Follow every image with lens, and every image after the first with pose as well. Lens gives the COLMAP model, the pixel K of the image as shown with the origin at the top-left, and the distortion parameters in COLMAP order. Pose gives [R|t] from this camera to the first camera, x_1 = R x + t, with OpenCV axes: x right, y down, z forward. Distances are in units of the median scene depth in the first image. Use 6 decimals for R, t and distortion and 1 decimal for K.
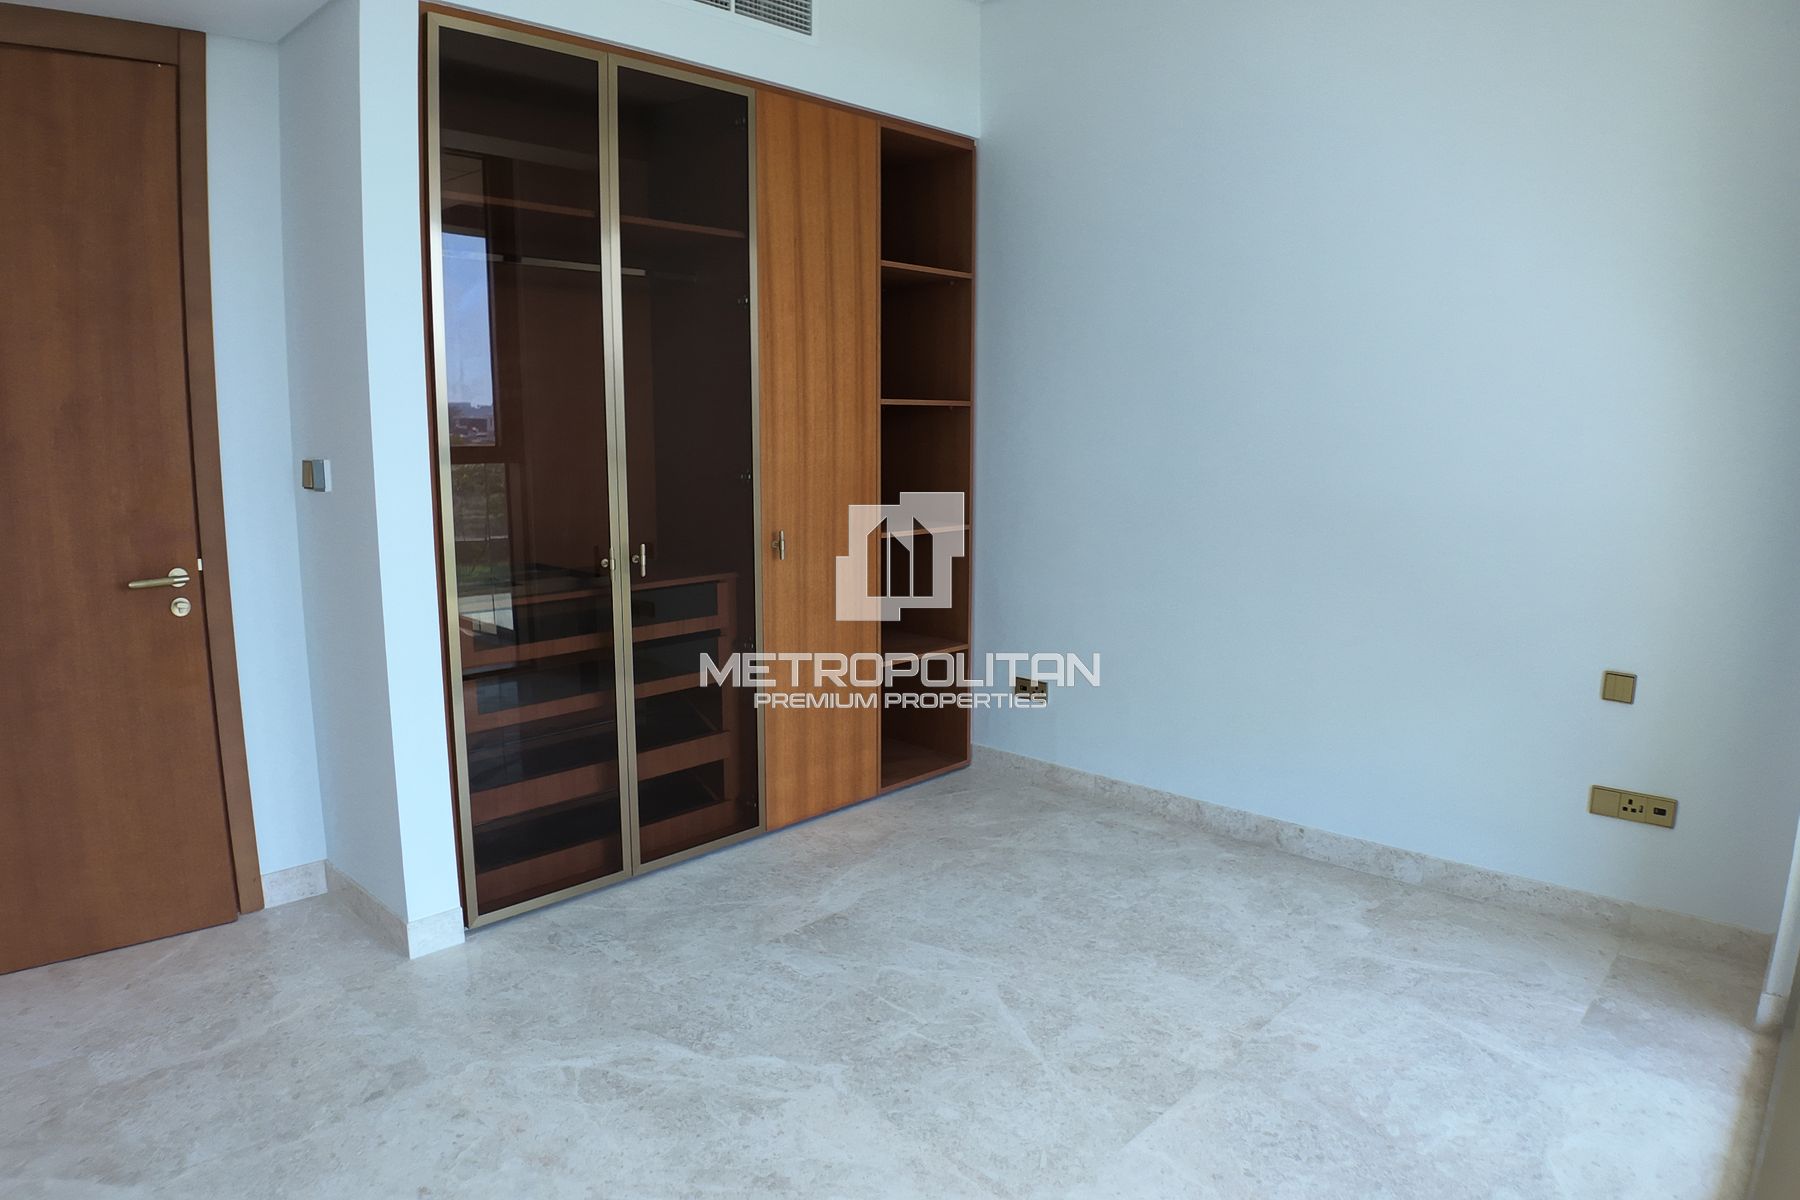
lens RADIAL K [[1127.7, 0, 900.1], [0, 1127.7, 595.9], [0, 0, 1]] dist [-0.006069, -0.002306]
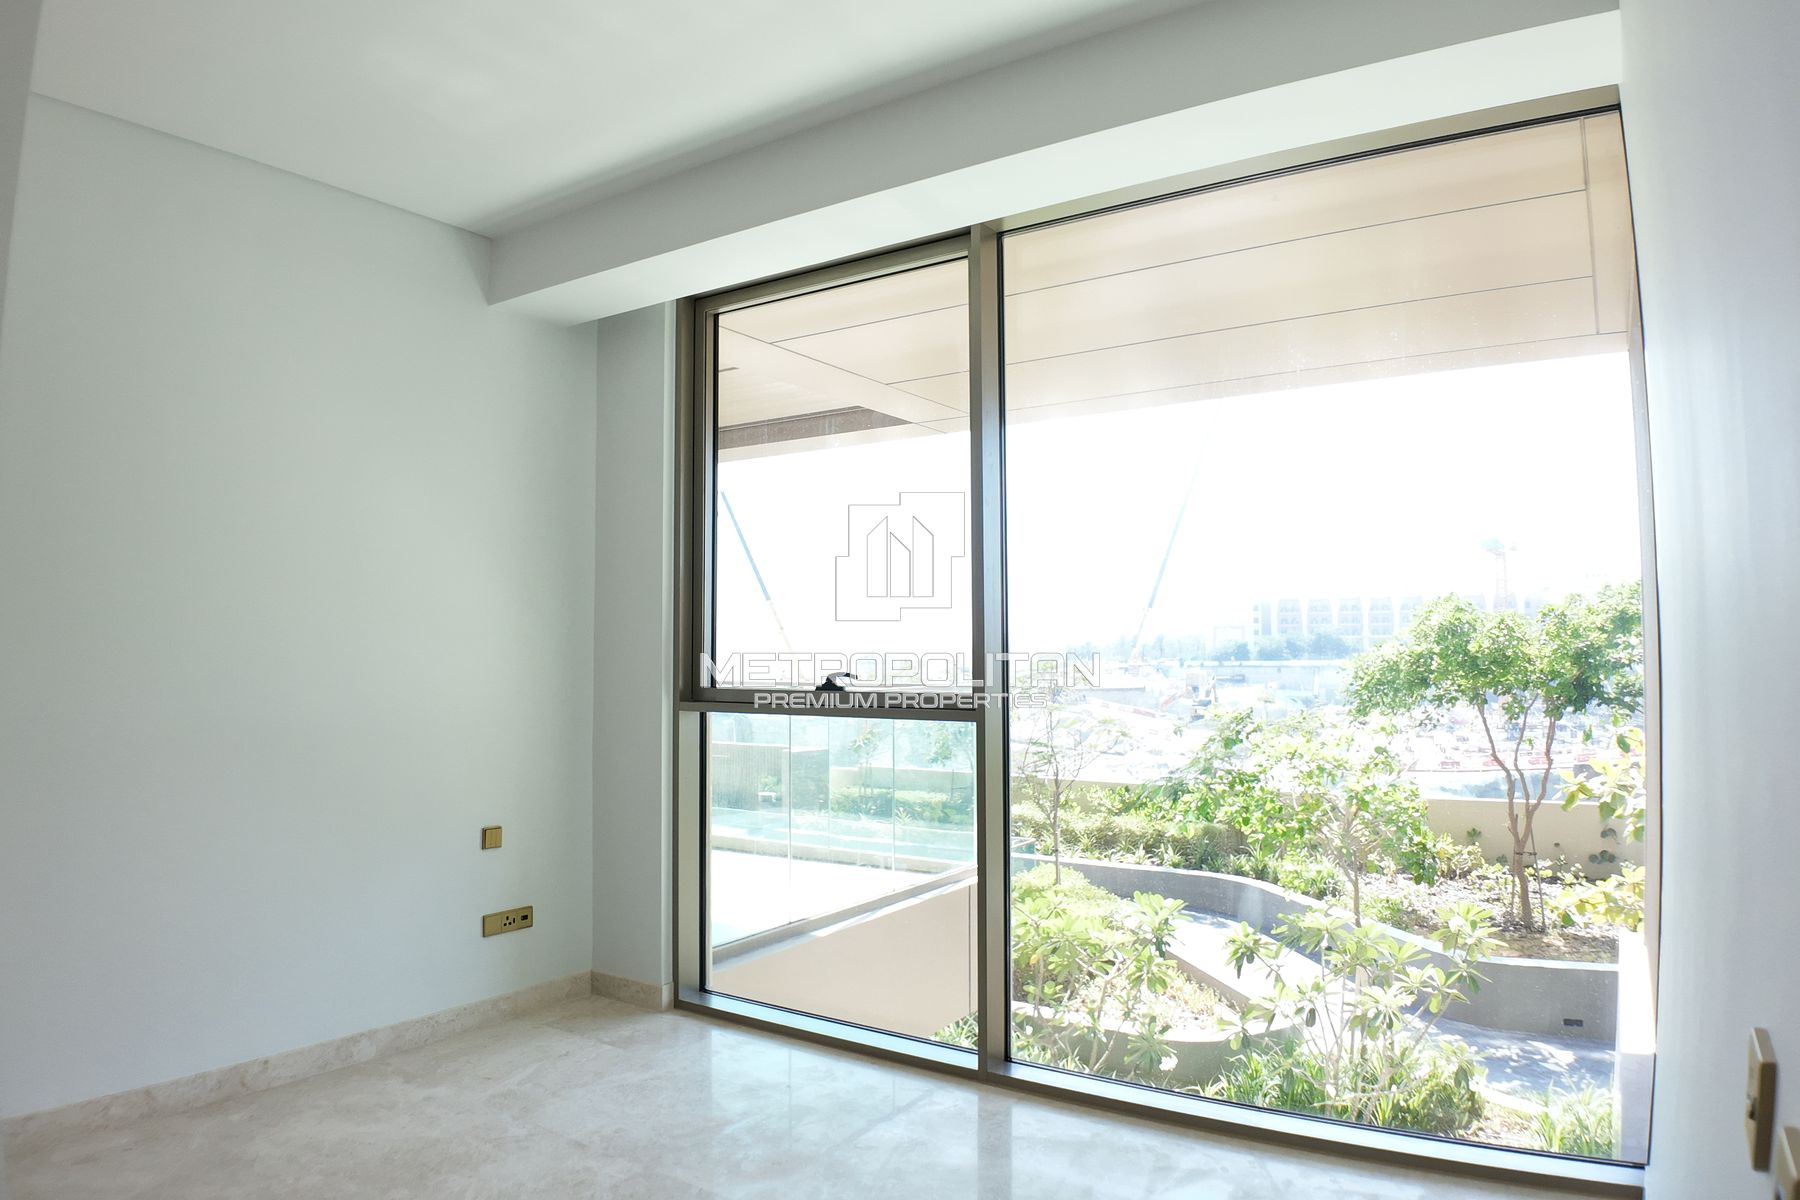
lens RADIAL K [[1127.7, 0, 900.2], [0, 1127.7, 597.5], [0, 0, 1]] dist [-0.006069, -0.002306]
pose [[-0.098837, 0.056193, 0.993516, -0.777587], [0.133534, 0.990123, -0.042717, -0.082297], [-0.986103, 0.128446, -0.105364, 0.595786]]
